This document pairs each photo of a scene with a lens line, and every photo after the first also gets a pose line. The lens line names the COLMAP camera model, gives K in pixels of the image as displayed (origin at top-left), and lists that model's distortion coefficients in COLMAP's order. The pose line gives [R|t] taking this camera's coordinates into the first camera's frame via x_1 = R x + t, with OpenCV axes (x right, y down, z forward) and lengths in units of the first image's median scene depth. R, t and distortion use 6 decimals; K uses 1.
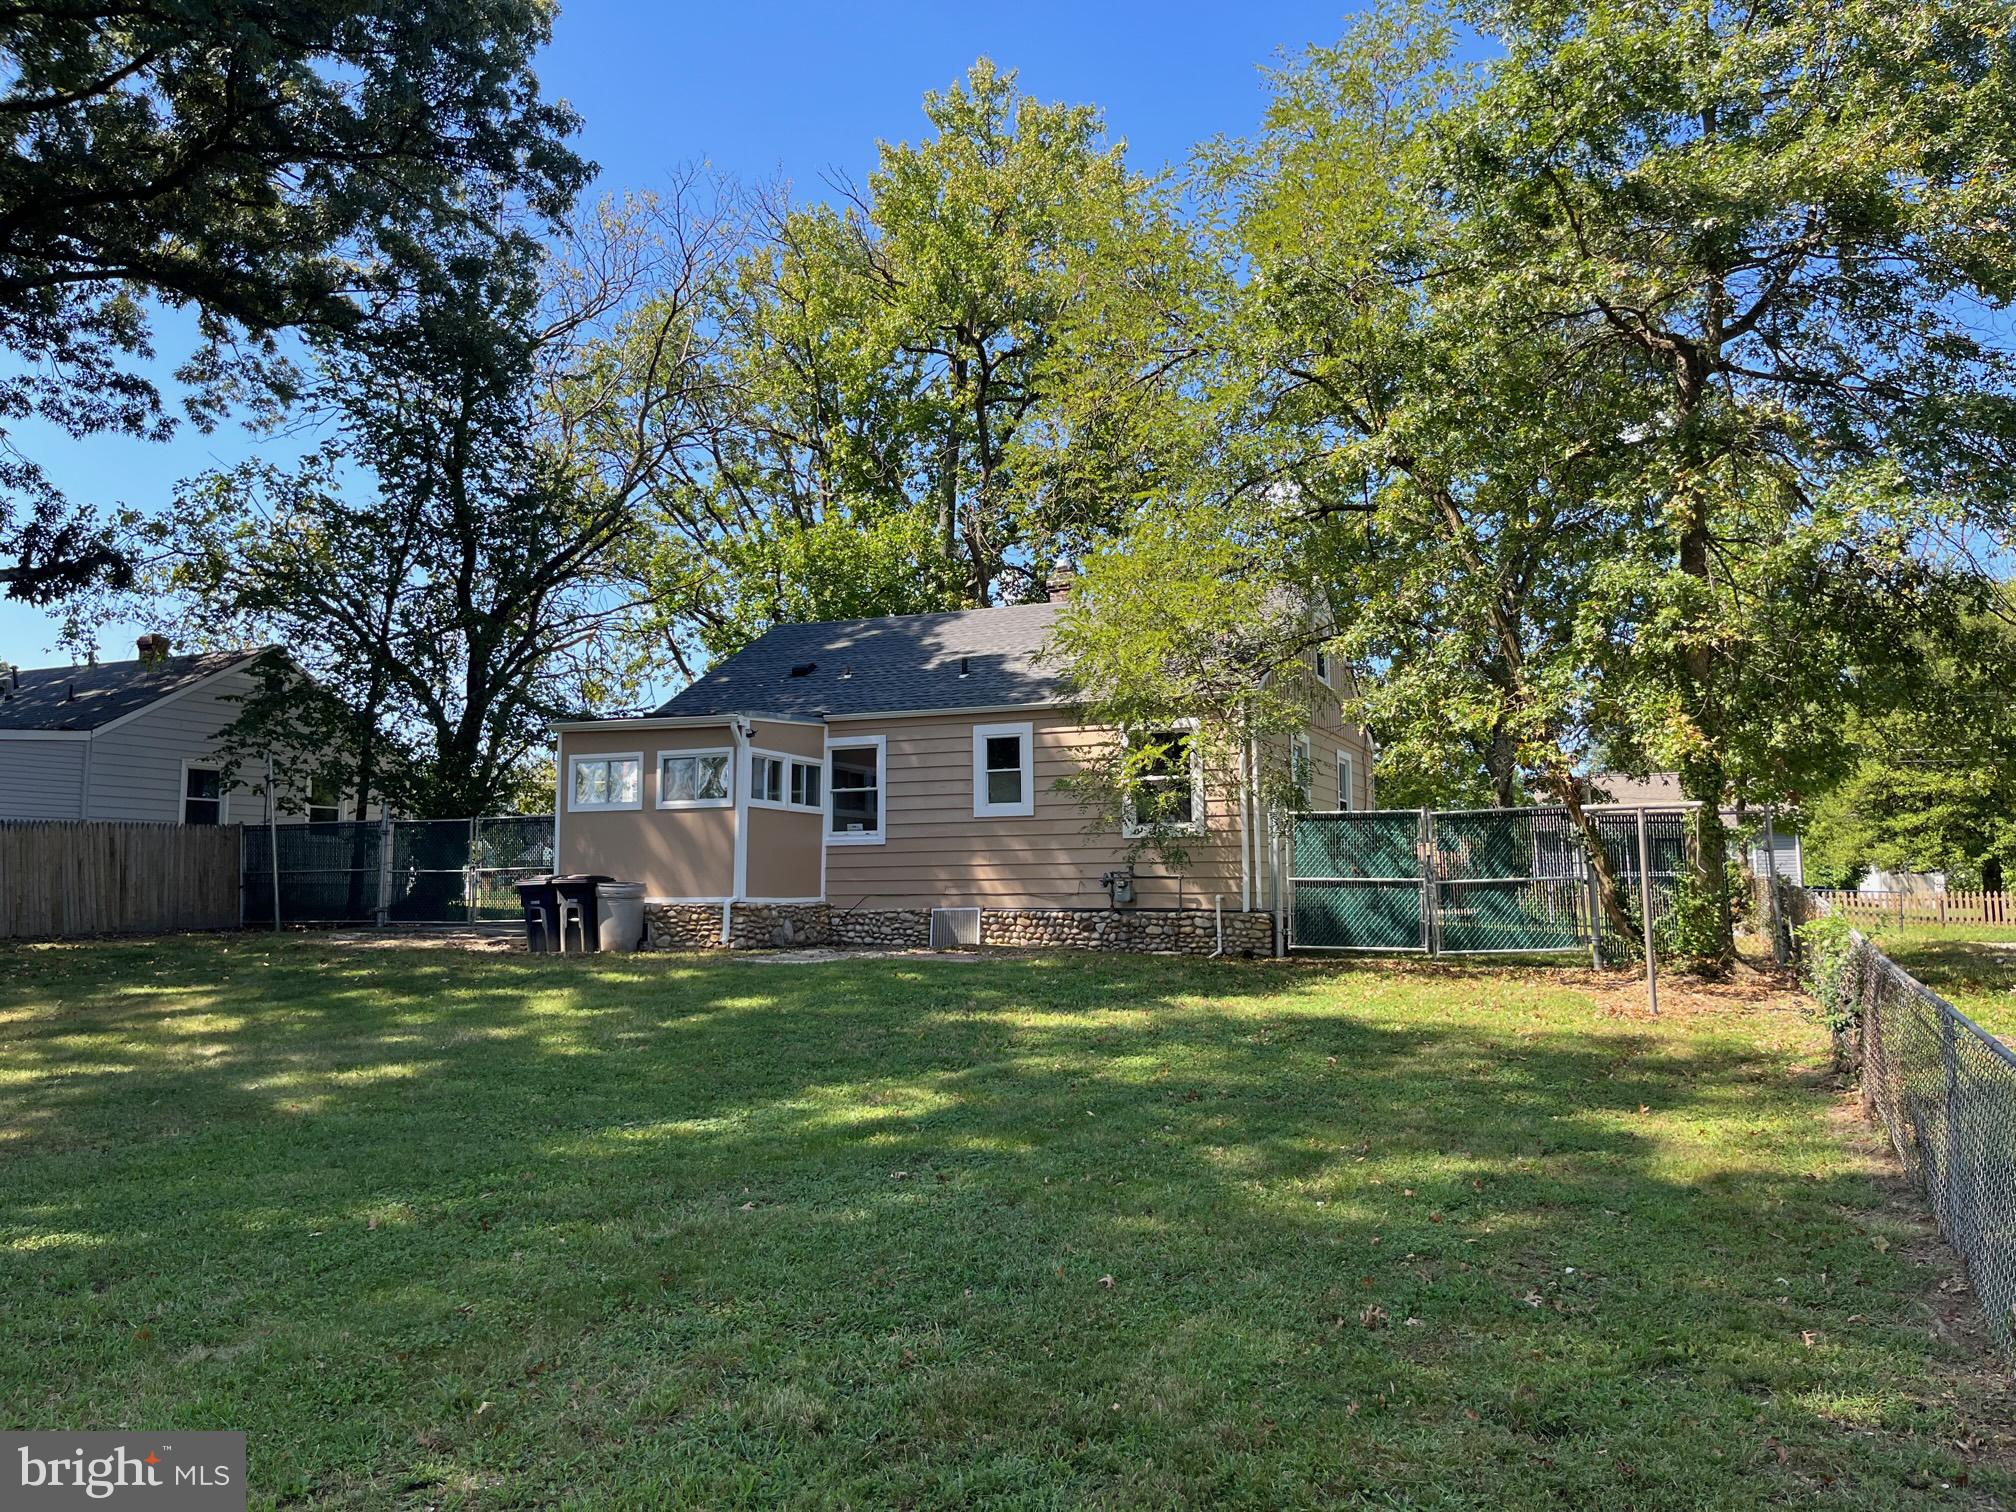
lens RADIAL K [[1532.9, 0, 1008.0], [0, 1532.9, 756.0], [0, 0, 1]] dist [0.009156, 0.003998]
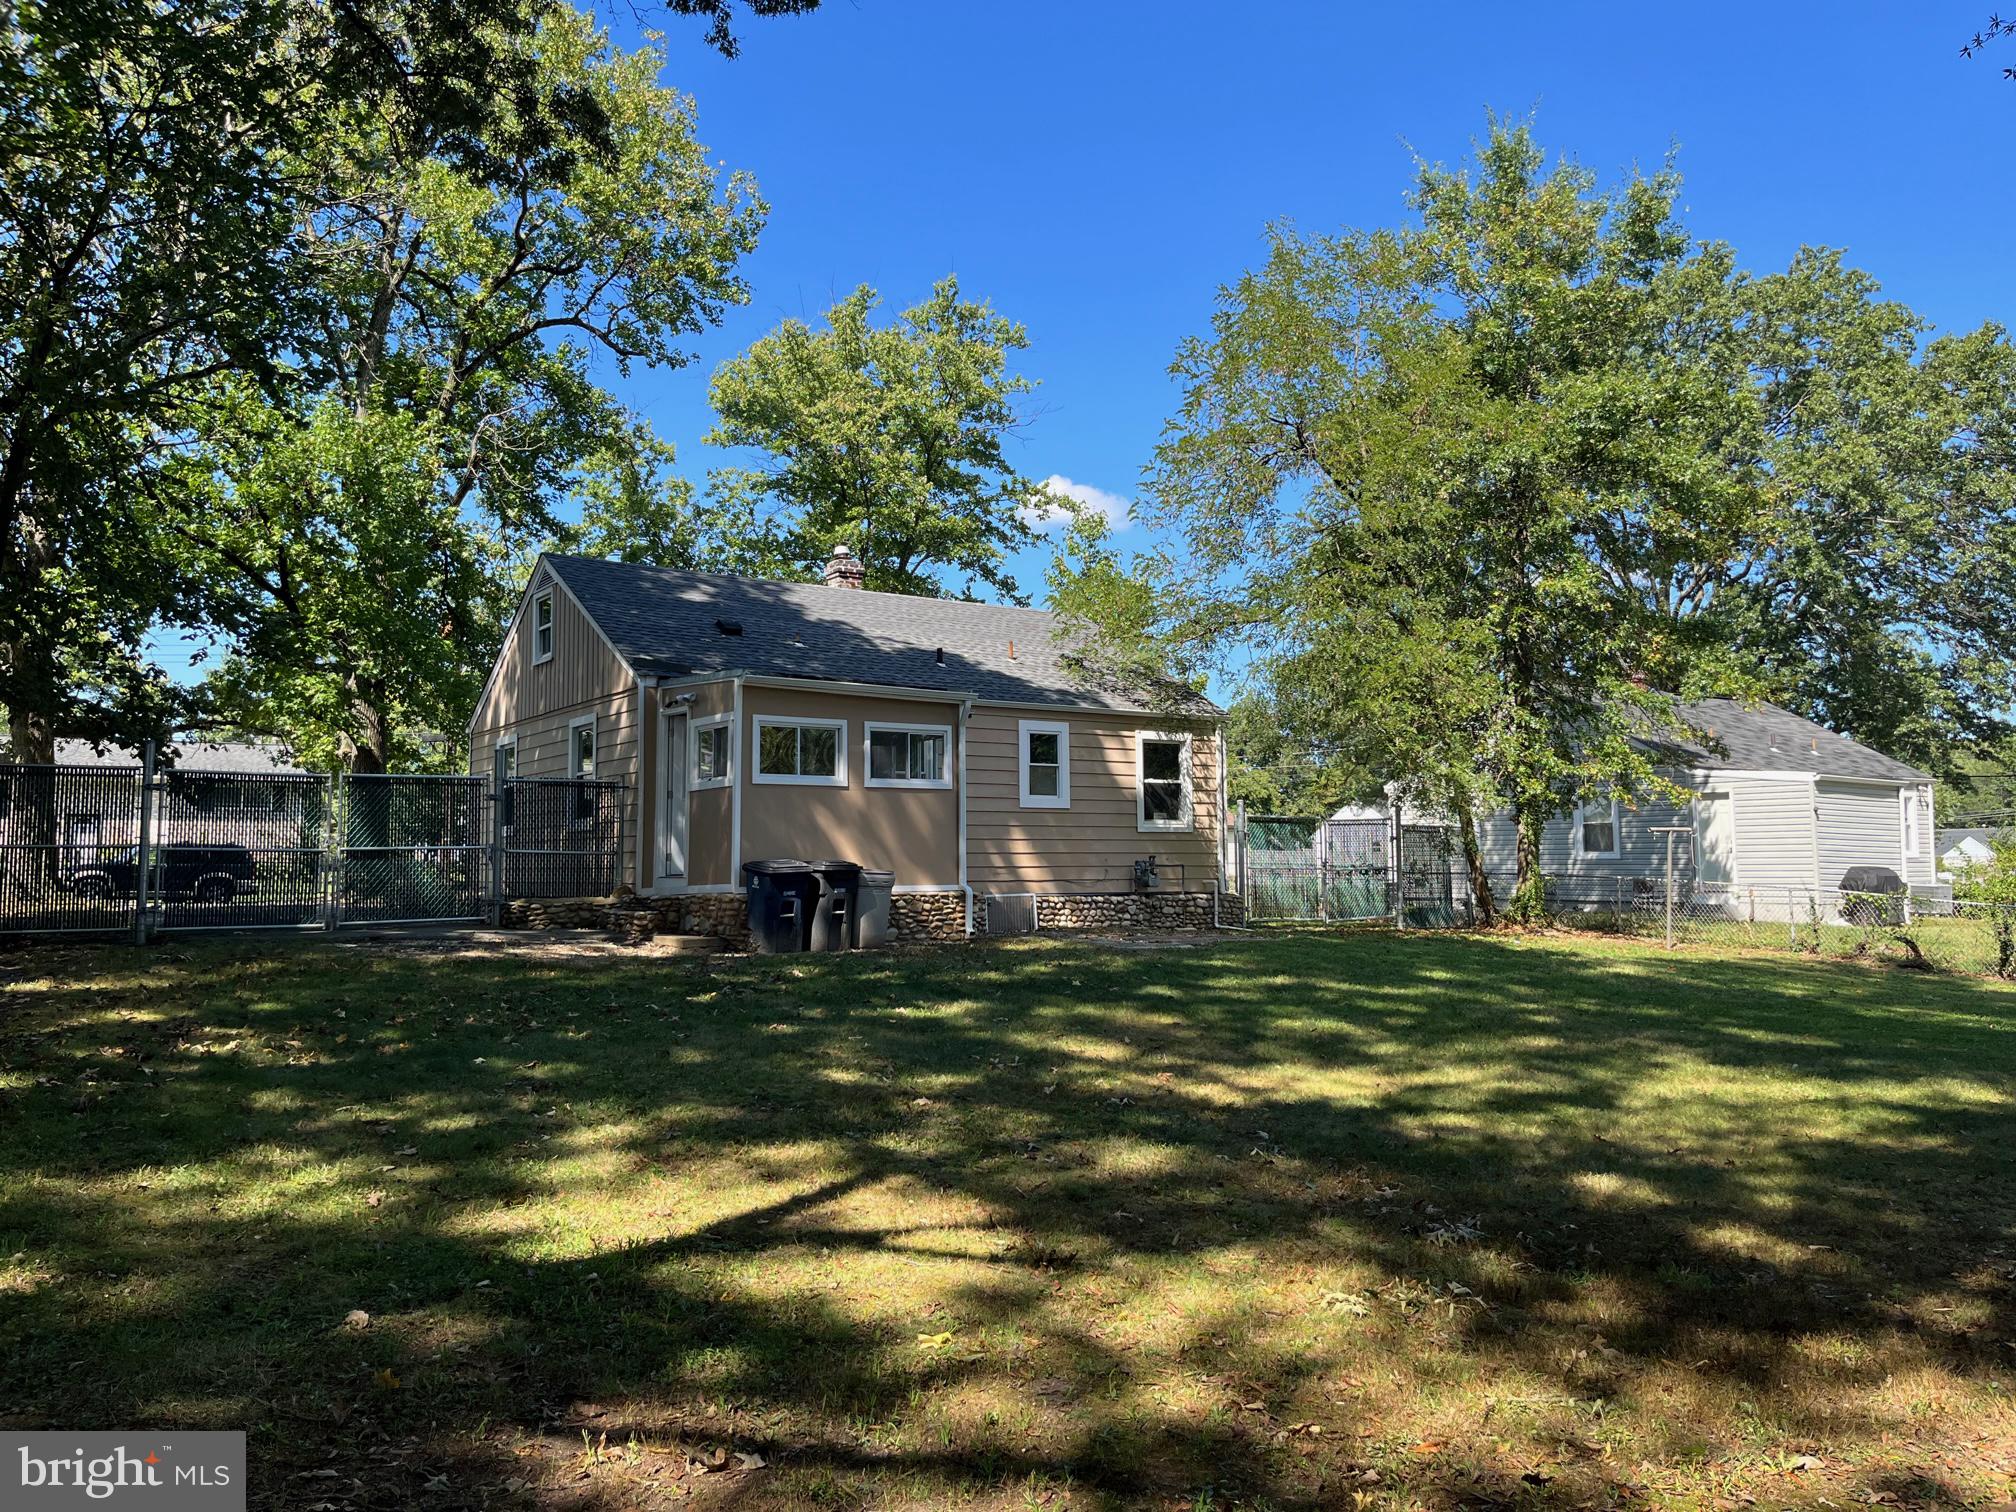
lens RADIAL K [[1532.9, 0, 1008.0], [0, 1532.9, 756.0], [0, 0, 1]] dist [0.009156, 0.003998]
pose [[0.547781, 0.063133, 0.834237, -0.919634], [-0.069261, 0.997148, -0.029982, 0.037595], [-0.833750, -0.041357, 0.550591, 0.439243]]
